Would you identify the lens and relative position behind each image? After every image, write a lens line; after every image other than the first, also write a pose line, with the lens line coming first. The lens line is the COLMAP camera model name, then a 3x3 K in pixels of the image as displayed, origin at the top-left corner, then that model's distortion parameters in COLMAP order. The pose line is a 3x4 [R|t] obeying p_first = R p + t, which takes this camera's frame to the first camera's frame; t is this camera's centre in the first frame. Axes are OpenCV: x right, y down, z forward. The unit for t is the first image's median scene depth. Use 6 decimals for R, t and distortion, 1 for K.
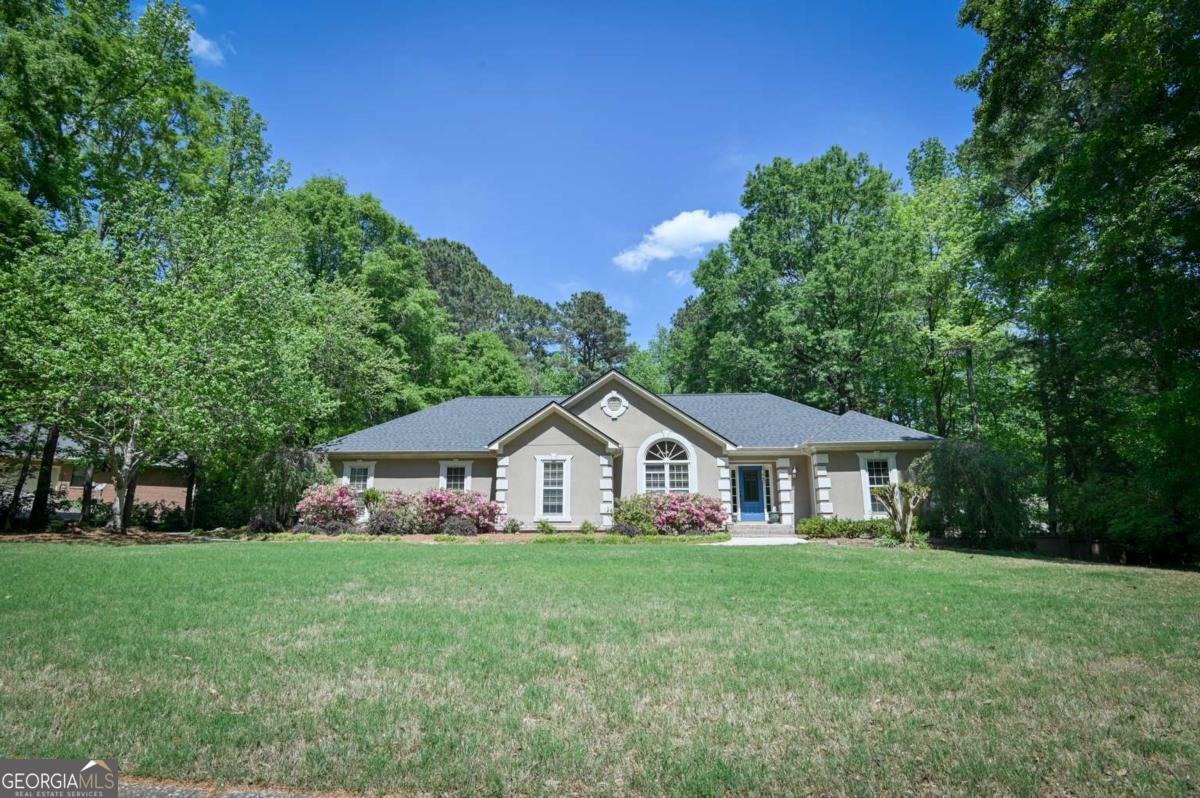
lens RADIAL K [[590.5, 0, 600.8], [0, 590.5, 396.8], [0, 0, 1]] dist [-0.018424, -0.000443]
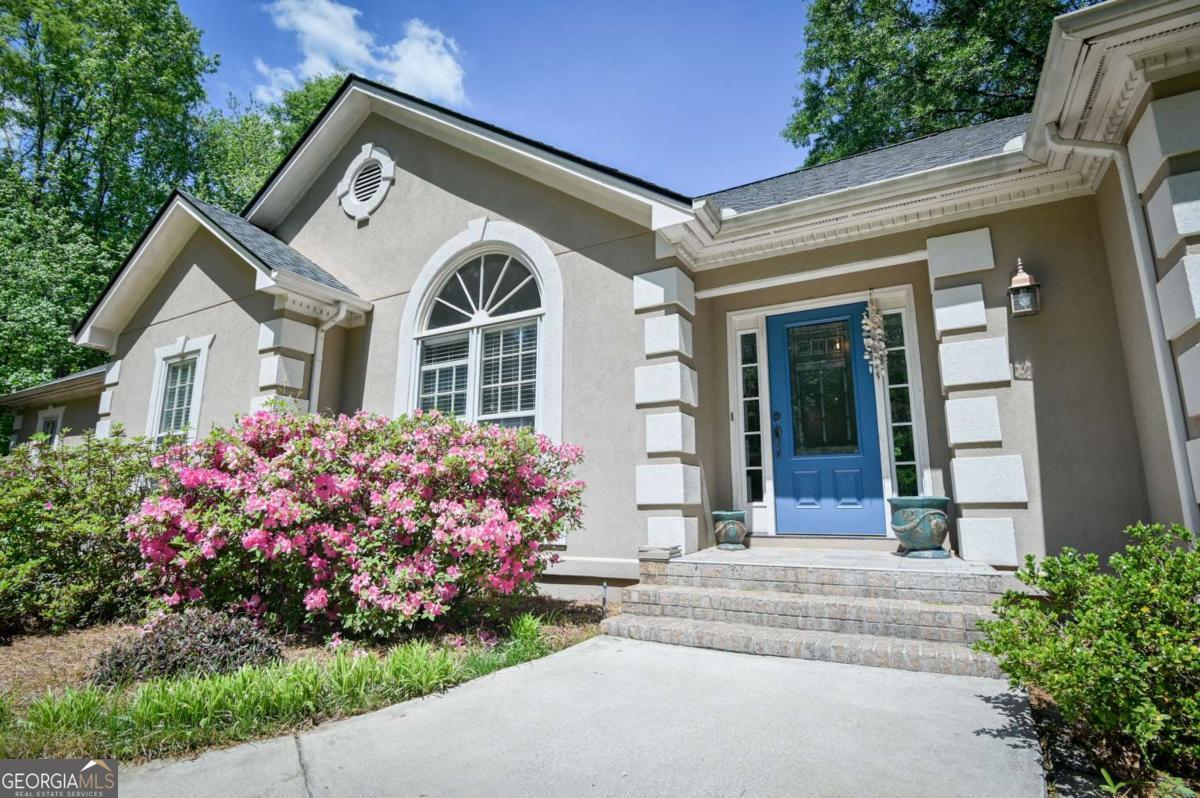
lens RADIAL K [[590.5, 0, 598.9], [0, 590.5, 402.2], [0, 0, 1]] dist [-0.018424, -0.000443]
pose [[0.904496, -0.077668, -0.419350, 0.280658], [0.093331, 0.995491, 0.016930, 0.148419], [0.416145, -0.054452, 0.907667, 0.767900]]
